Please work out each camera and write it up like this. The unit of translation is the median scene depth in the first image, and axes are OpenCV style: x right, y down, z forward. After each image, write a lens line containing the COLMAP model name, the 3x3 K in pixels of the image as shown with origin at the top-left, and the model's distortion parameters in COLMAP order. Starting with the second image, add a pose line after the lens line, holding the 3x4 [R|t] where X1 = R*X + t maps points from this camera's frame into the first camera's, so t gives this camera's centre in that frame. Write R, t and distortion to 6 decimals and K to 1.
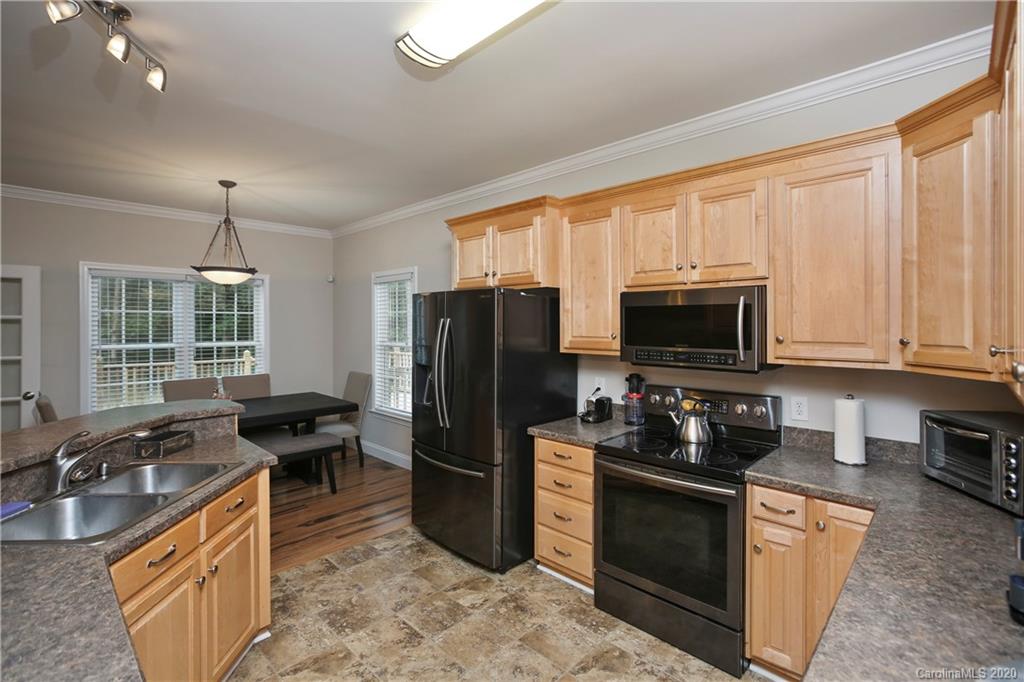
lens RADIAL K [[468.9, 0, 490.3], [0, 468.9, 323.7], [0, 0, 1]] dist [-0.000469, 0.000298]
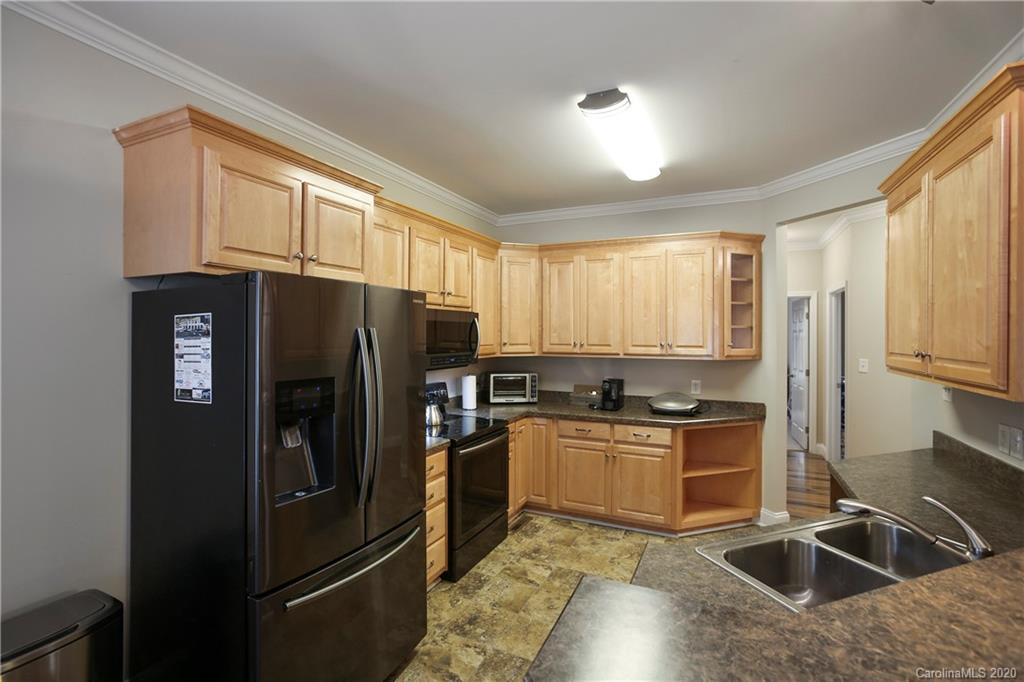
lens RADIAL K [[475.7, 0, 512.0], [0, 475.7, 334.5], [0, 0, 1]] dist [-0.000897, 0.000584]
pose [[-0.352145, 0.003563, 0.935939, -0.559183], [0.003758, 0.999990, -0.002393, 0.000636], [-0.935938, 0.002674, -0.352154, 0.780340]]
